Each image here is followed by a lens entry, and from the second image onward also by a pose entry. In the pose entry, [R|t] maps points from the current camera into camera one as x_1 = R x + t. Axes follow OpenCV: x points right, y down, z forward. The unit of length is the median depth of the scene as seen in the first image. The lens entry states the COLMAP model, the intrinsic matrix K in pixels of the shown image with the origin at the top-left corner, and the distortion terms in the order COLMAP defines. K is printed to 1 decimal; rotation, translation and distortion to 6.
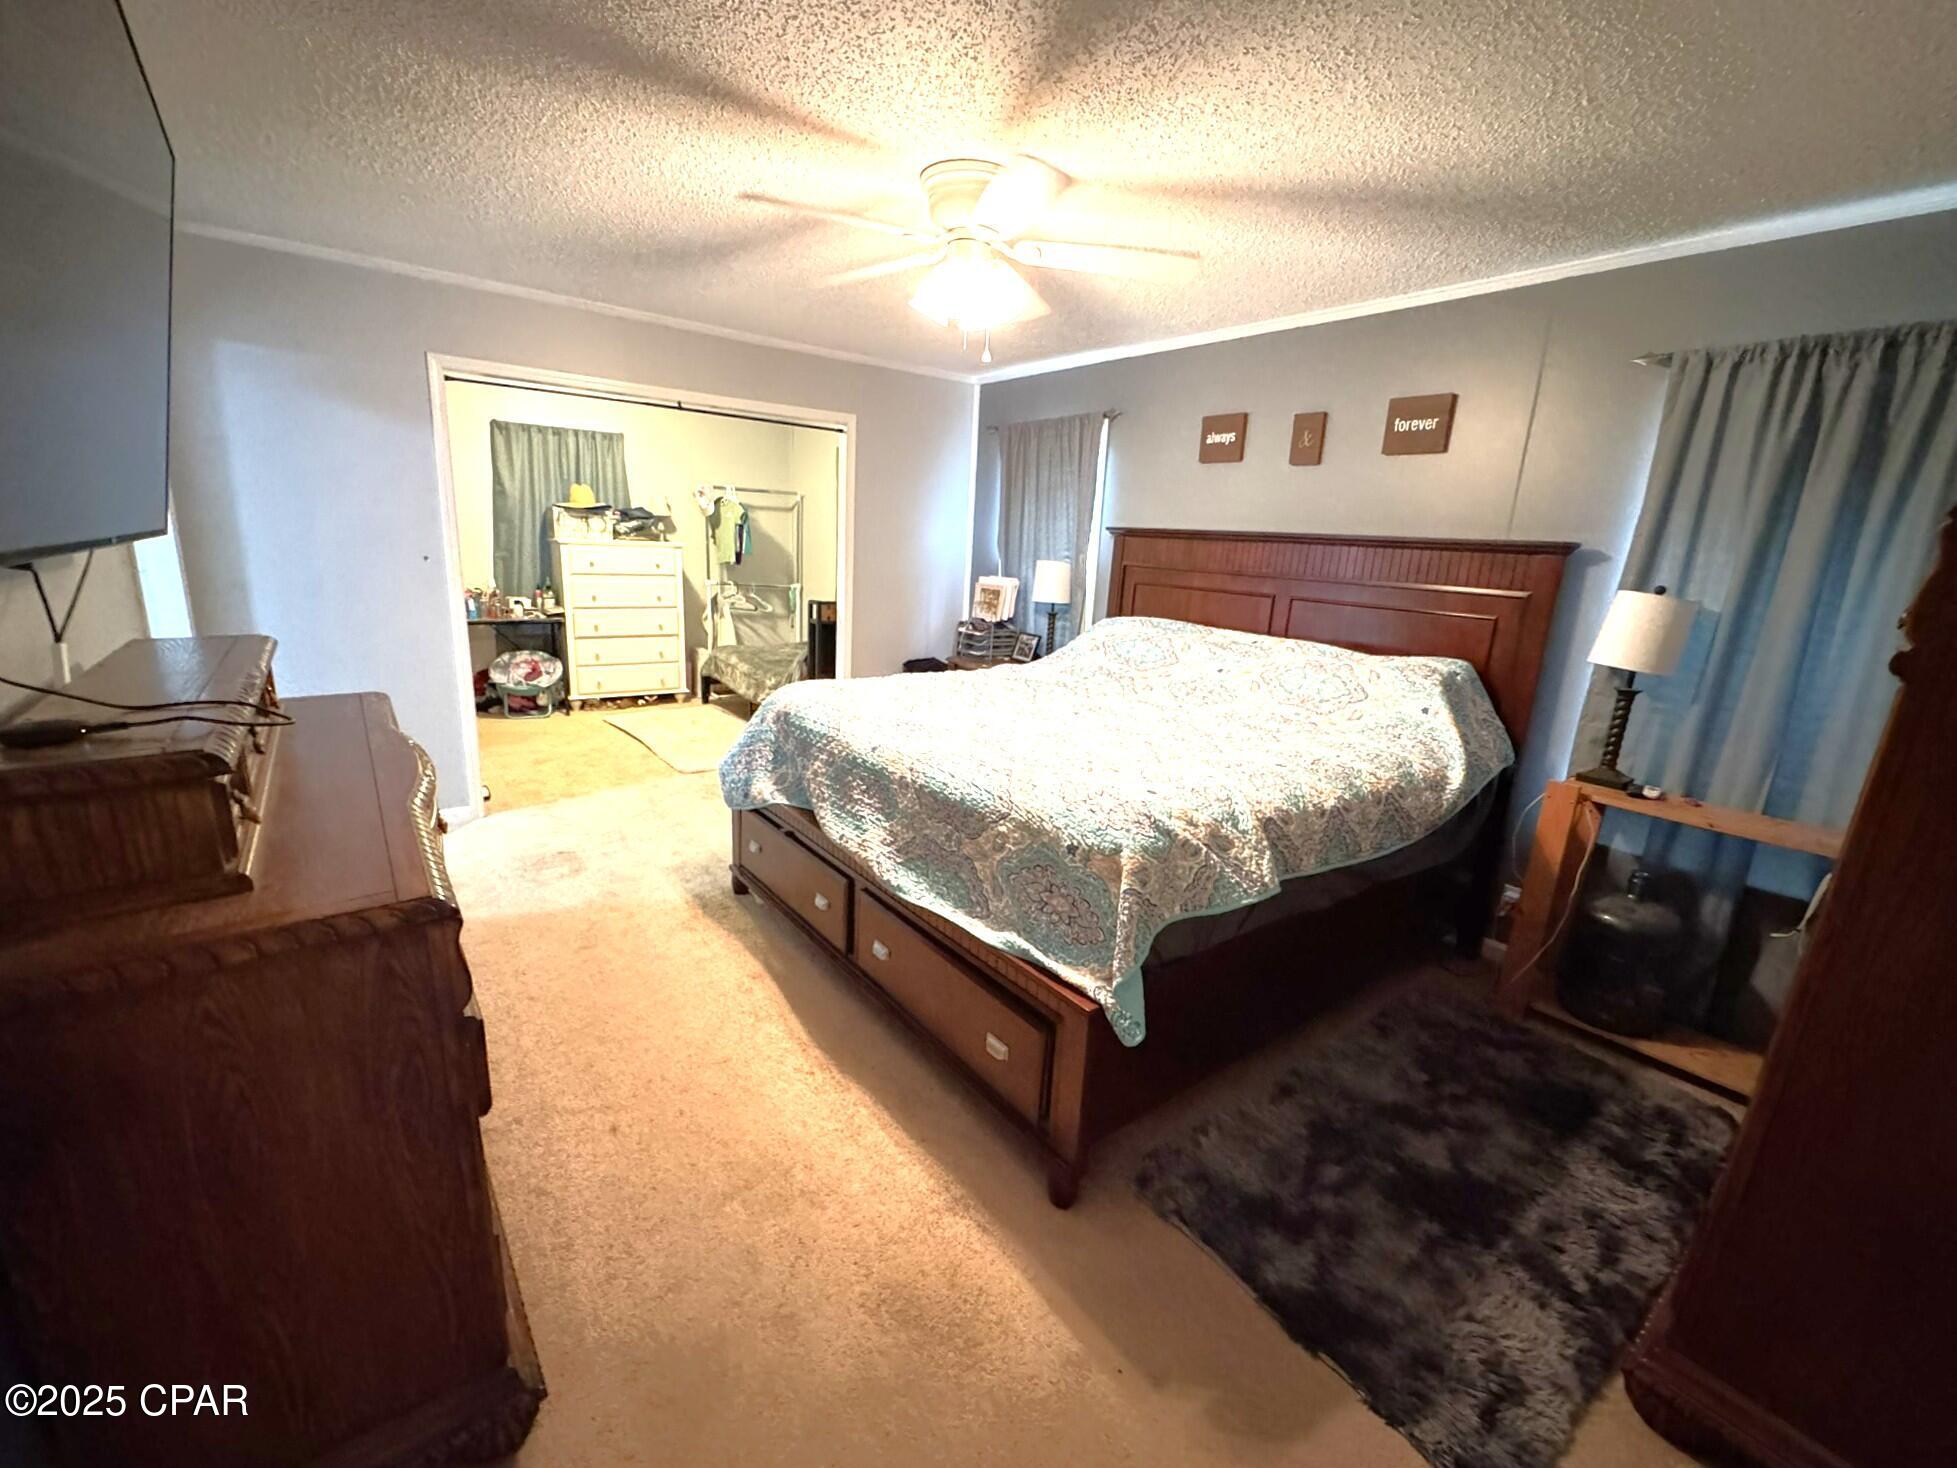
lens RADIAL K [[820.1, 0, 978.5], [0, 820.1, 734.0], [0, 0, 1]] dist [0.000211, 0.000017]
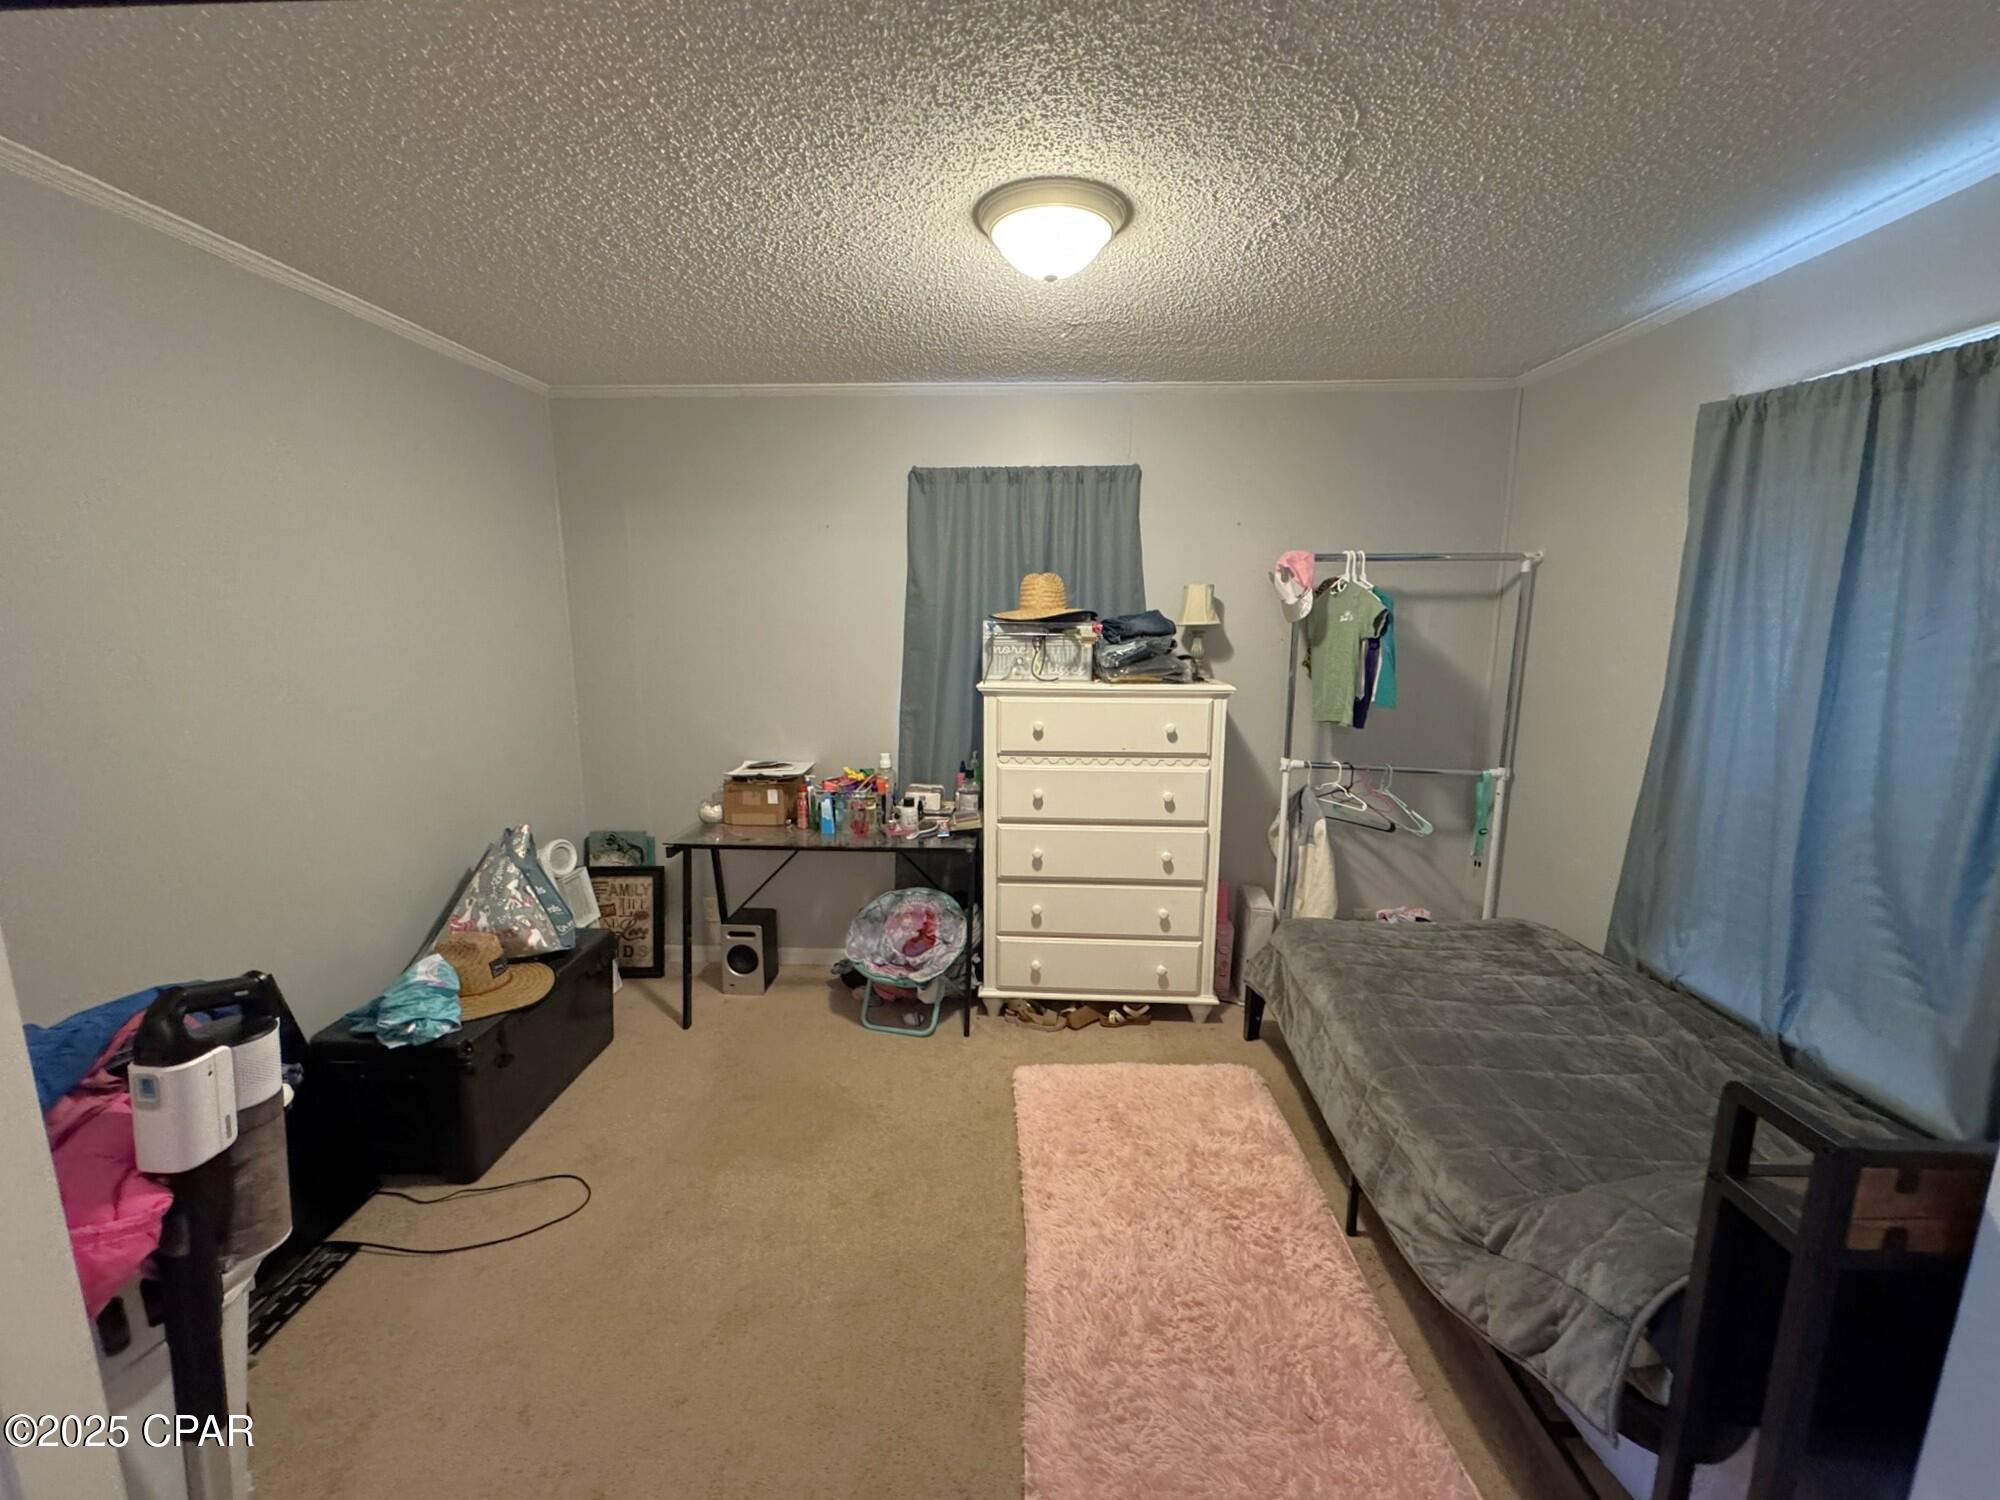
lens RADIAL K [[810.6, 0, 1000.0], [0, 810.6, 750.0], [0, 0, 1]] dist [-0.000826, -0.000021]
pose [[0.763975, 0.057627, -0.642667, -0.175779], [-0.114329, 0.992334, -0.046929, -0.167109], [0.635036, 0.109328, 0.764707, 0.602172]]
